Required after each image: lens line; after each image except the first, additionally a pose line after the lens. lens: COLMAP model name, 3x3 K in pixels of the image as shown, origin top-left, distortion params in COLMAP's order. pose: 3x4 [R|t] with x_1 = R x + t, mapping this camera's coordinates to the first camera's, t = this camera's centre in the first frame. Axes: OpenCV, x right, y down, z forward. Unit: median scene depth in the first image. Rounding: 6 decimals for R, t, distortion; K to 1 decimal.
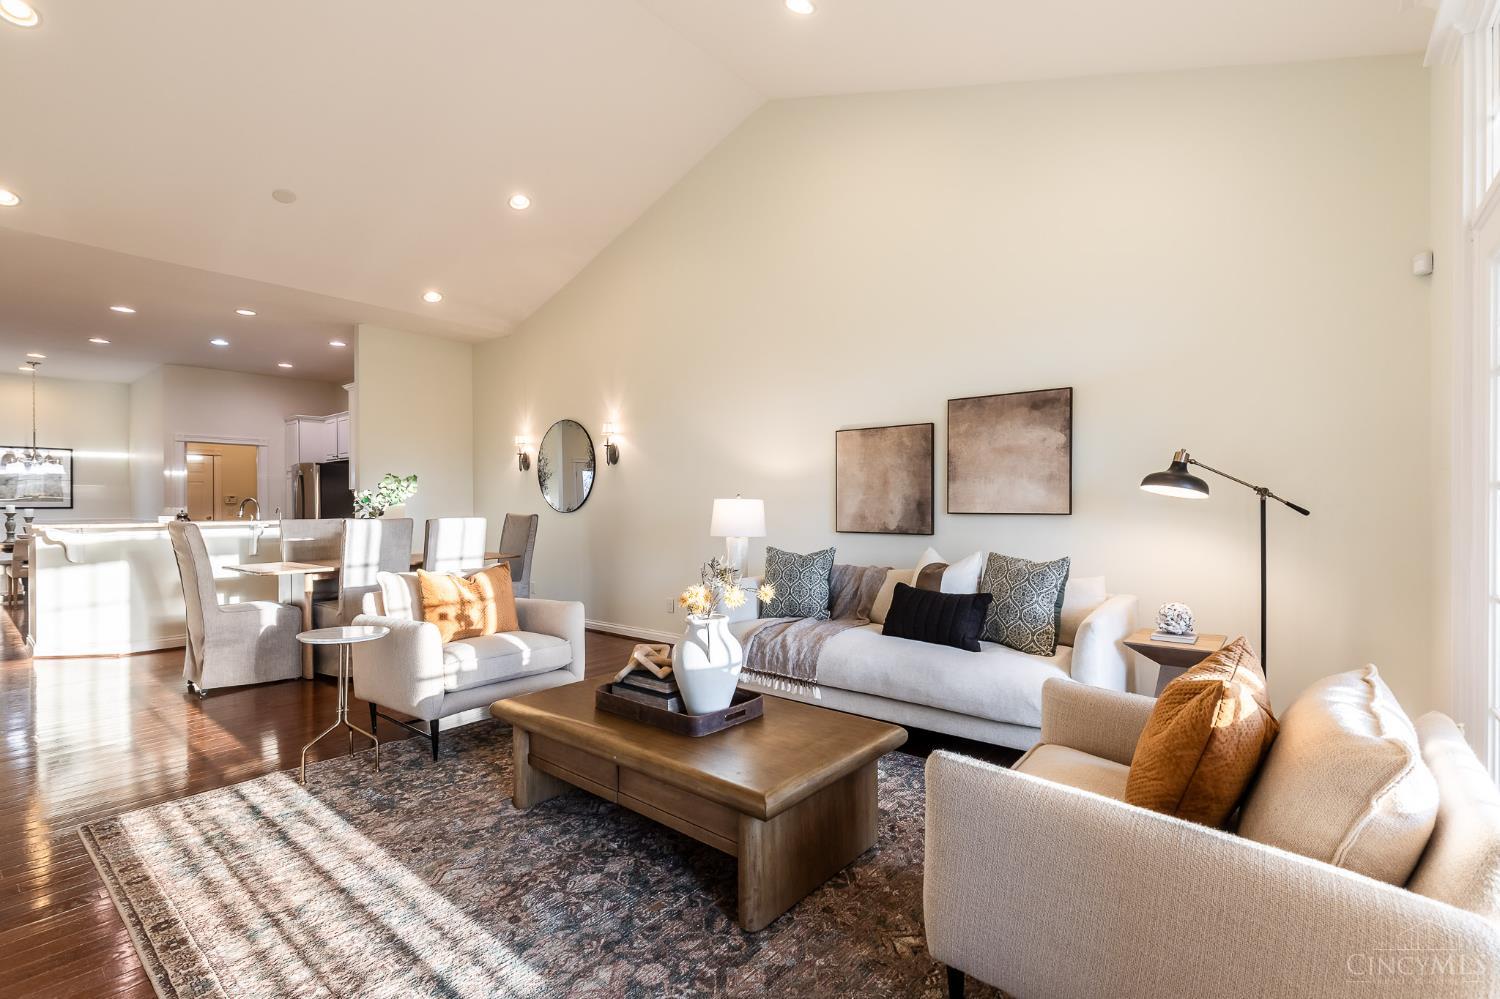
lens RADIAL K [[680.3, 0, 745.2], [0, 680.3, 503.9], [0, 0, 1]] dist [0.000880, -0.000120]
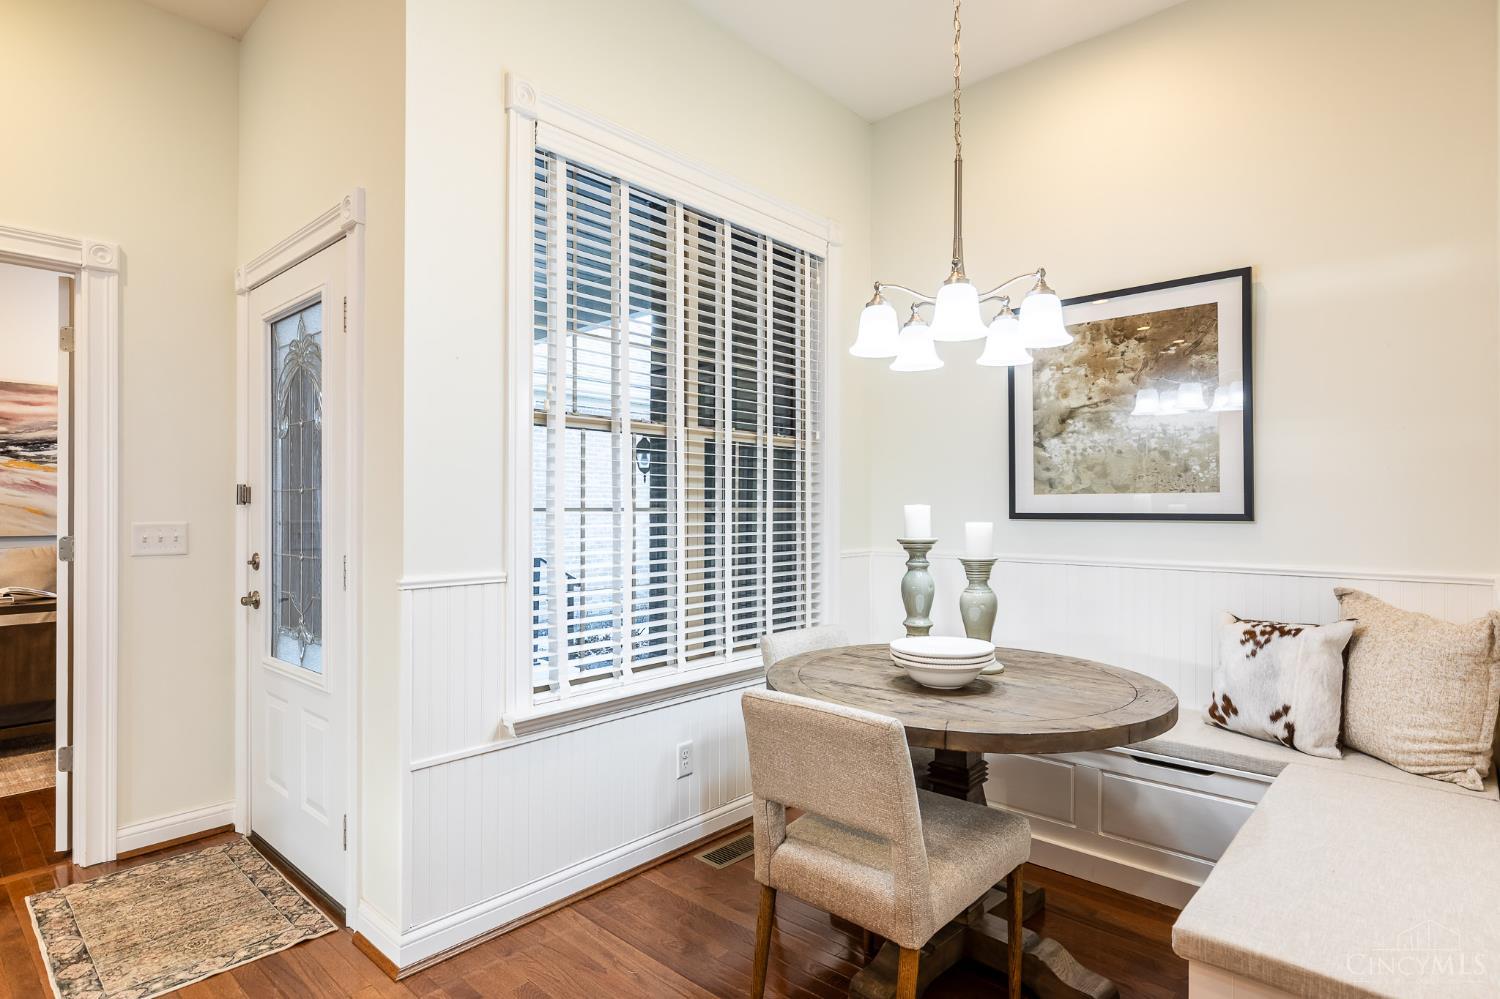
lens RADIAL K [[791.9, 0, 744.1], [0, 791.9, 505.8], [0, 0, 1]] dist [-0.002058, 0.001420]
pose [[-0.050530, 0.004841, -0.998711, -1.588359], [0.001596, 0.999987, 0.004766, 0.000393], [0.998721, -0.001353, -0.050537, 1.889872]]
